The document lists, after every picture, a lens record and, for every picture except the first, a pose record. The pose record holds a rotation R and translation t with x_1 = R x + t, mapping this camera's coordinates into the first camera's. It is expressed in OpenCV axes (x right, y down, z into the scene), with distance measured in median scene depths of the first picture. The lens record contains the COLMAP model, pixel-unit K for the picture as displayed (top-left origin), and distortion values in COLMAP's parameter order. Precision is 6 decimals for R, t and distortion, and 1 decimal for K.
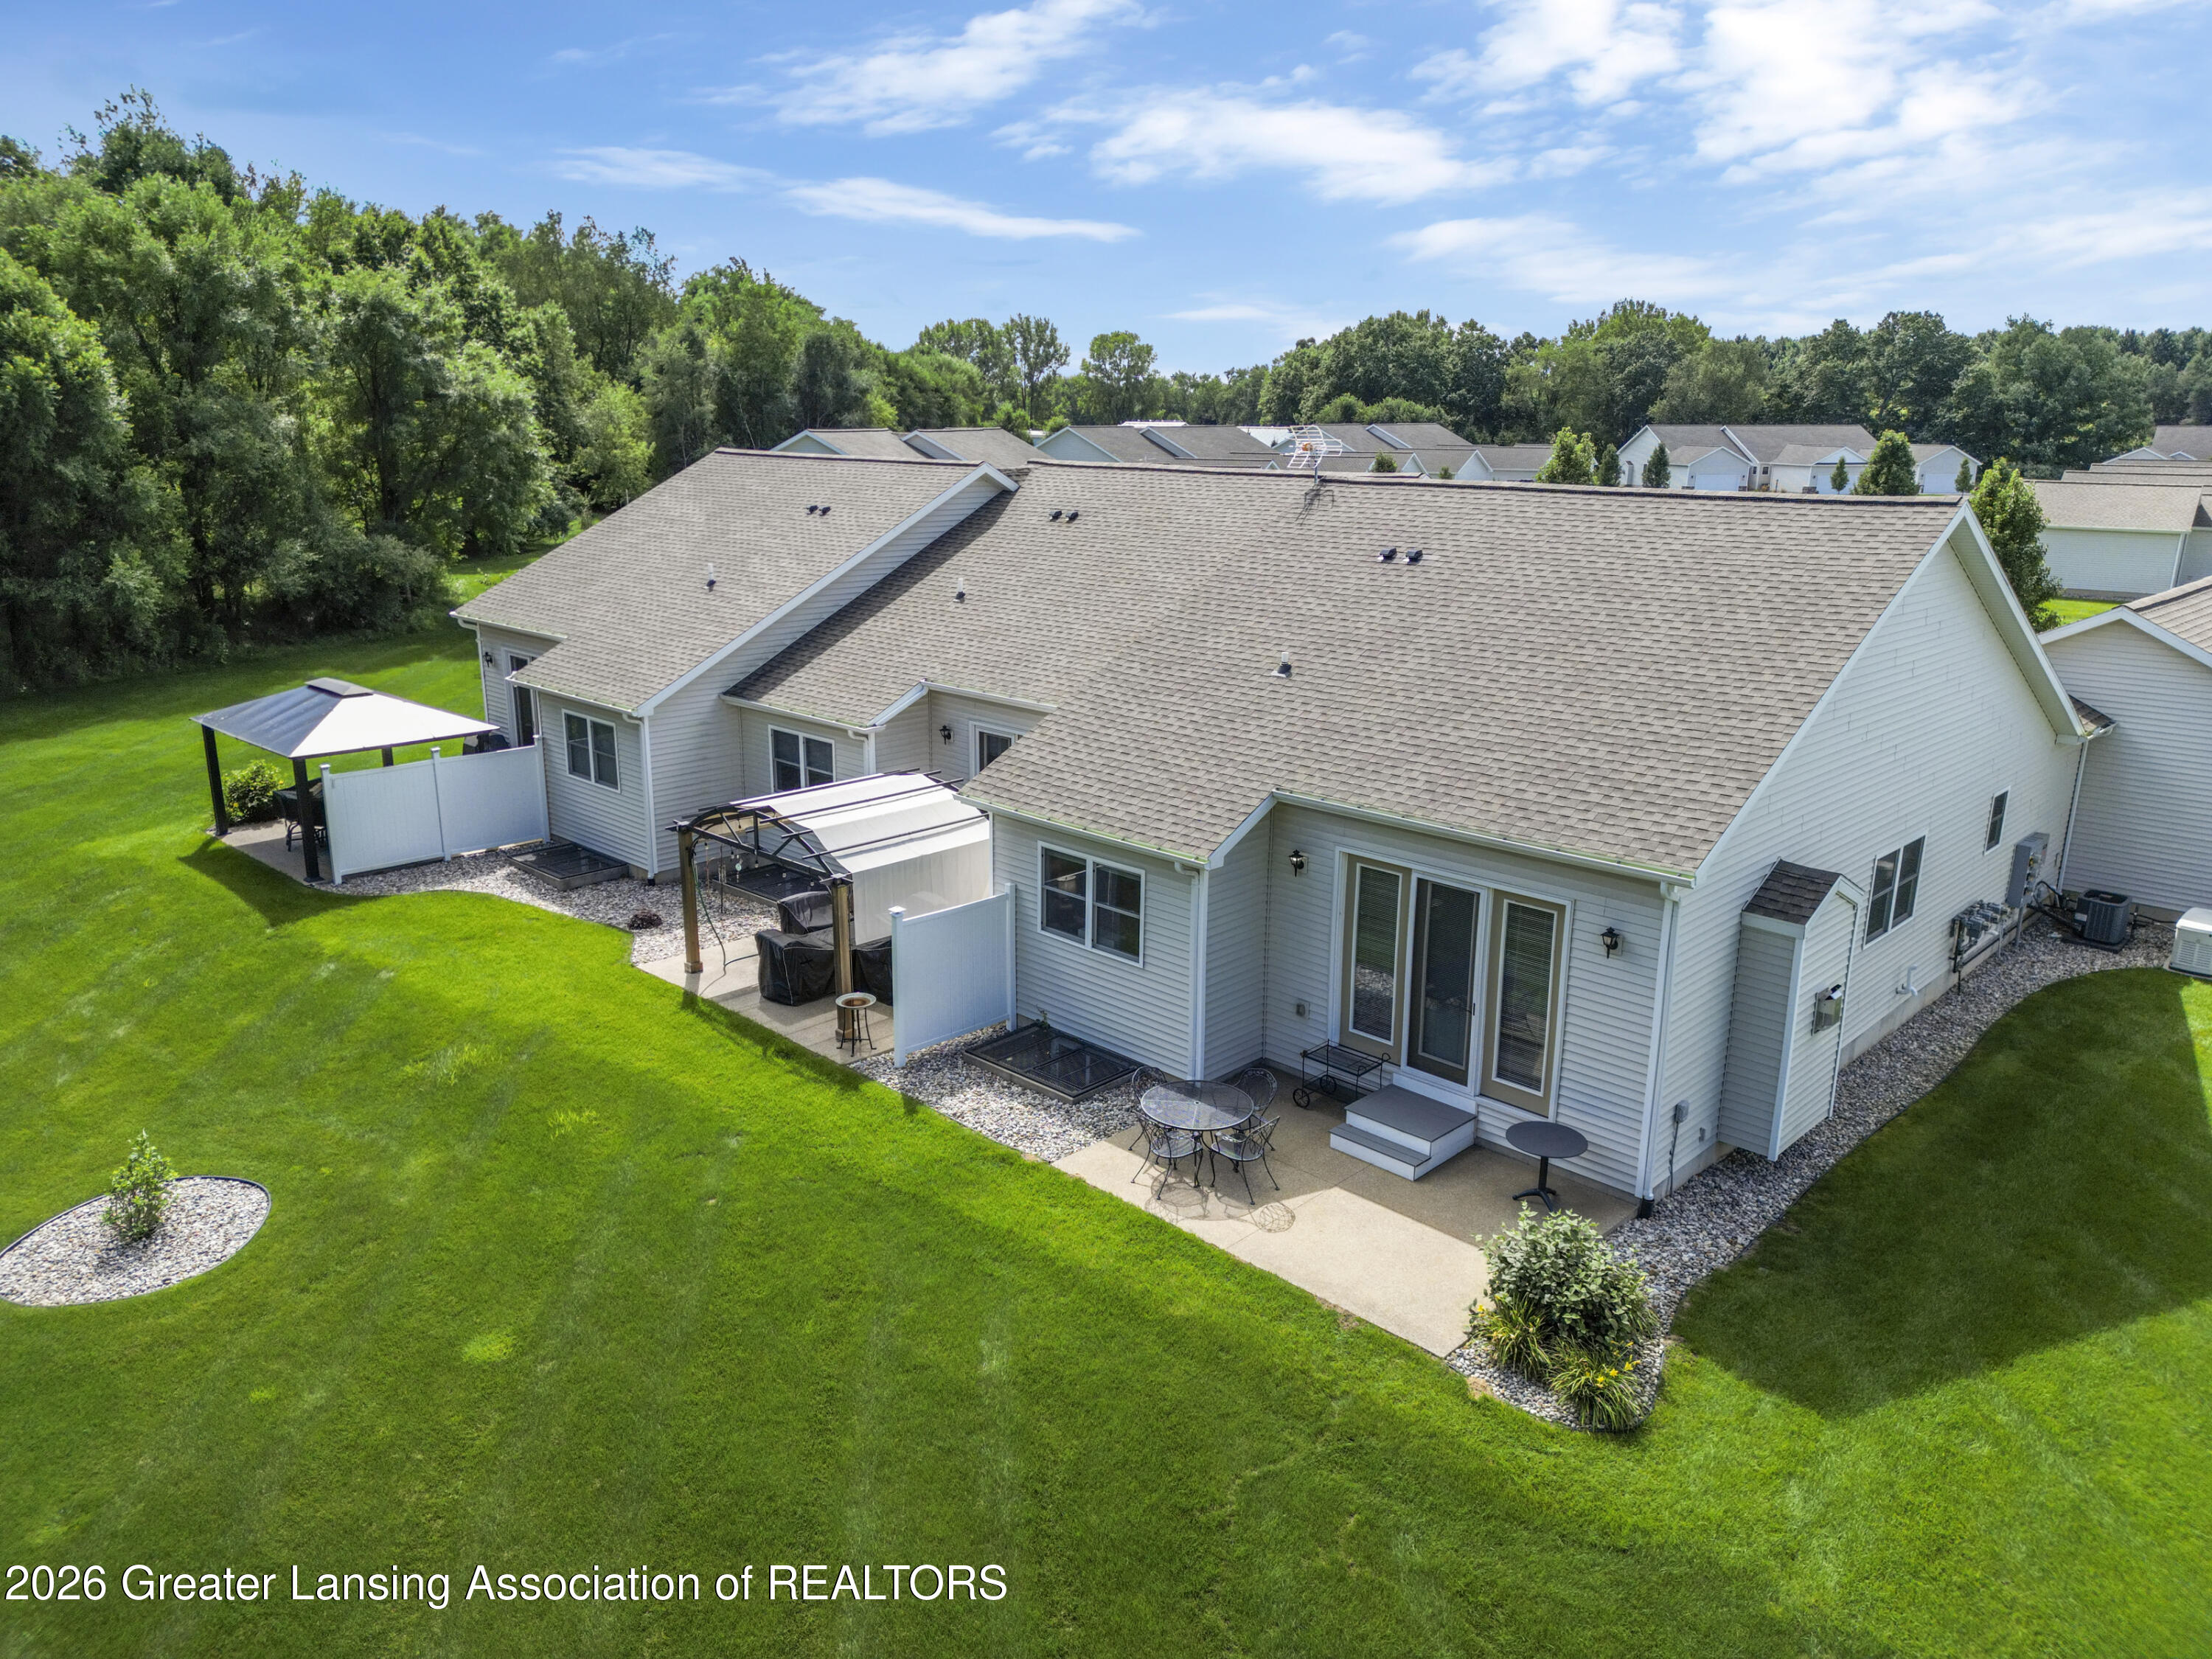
lens RADIAL K [[1534.0, 0, 1106.0], [0, 1534.0, 829.5], [0, 0, 1]] dist [0.053988, -0.000743]
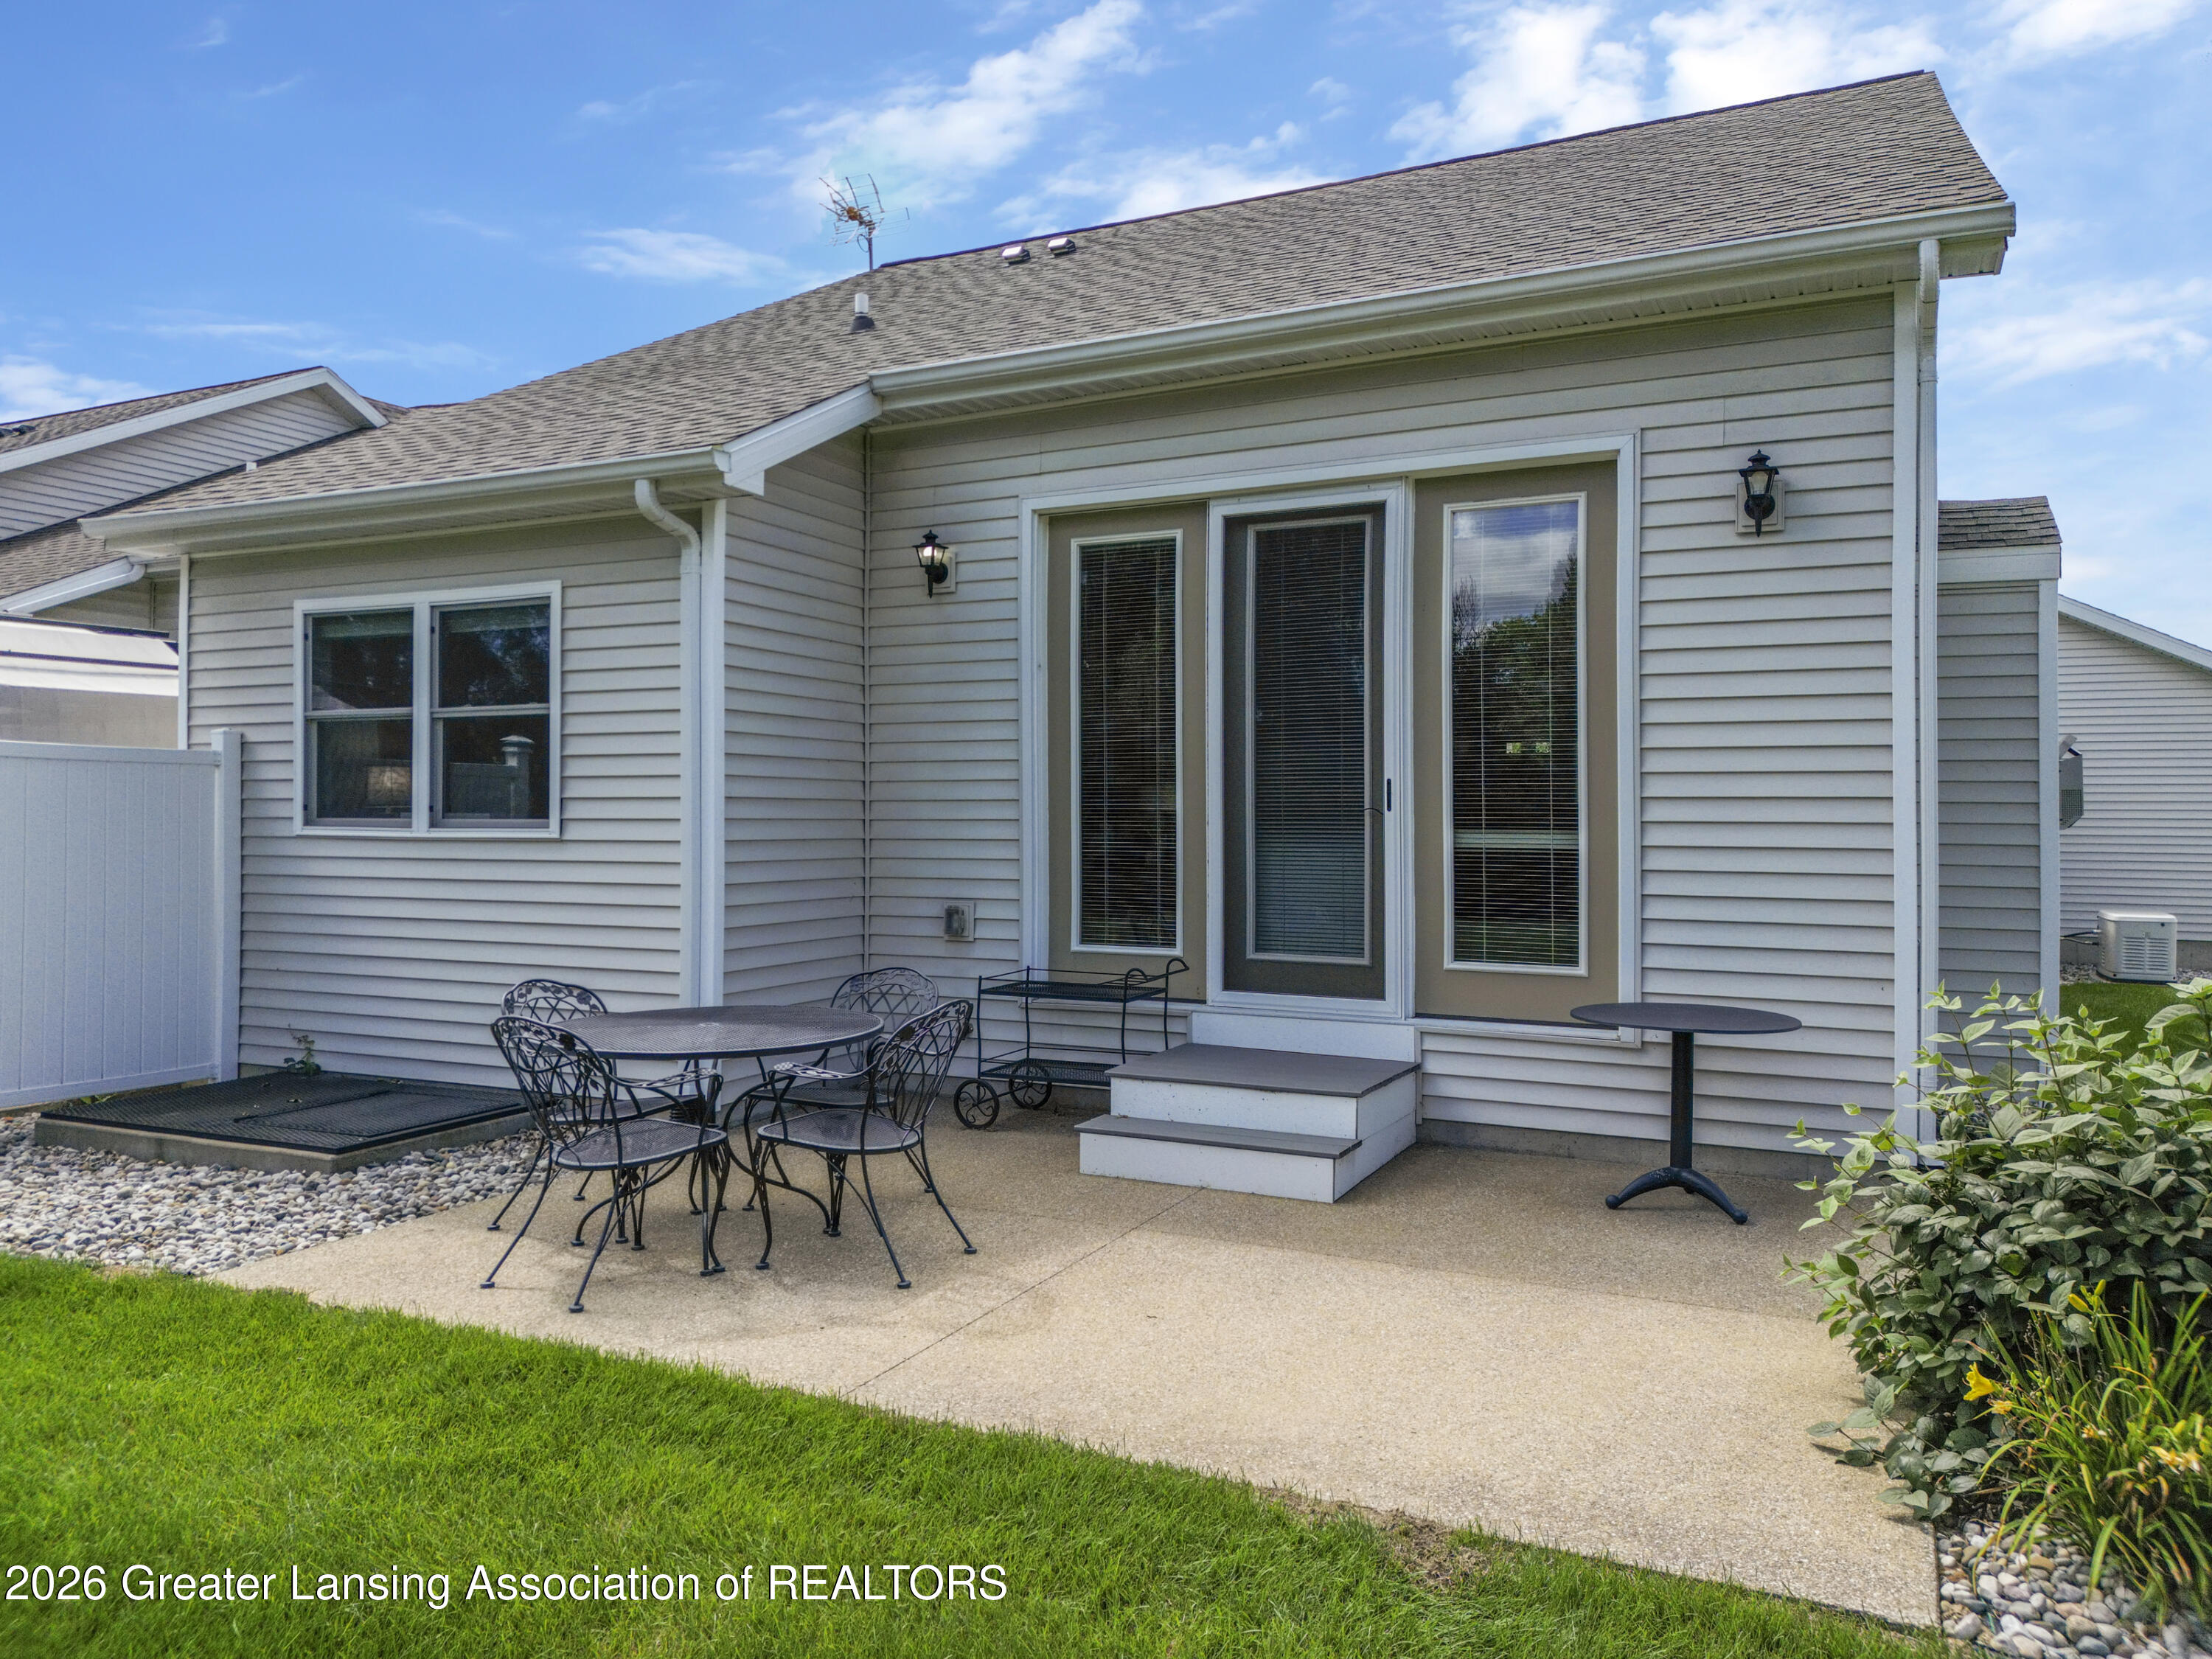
lens RADIAL K [[1534.0, 0, 1106.0], [0, 1534.0, 829.5], [0, 0, 1]] dist [0.053988, -0.000743]
pose [[0.946973, -0.001604, 0.321310, 0.031807], [0.086990, 0.963923, -0.251567, 0.216534], [-0.309314, 0.266178, 0.912948, 0.626336]]
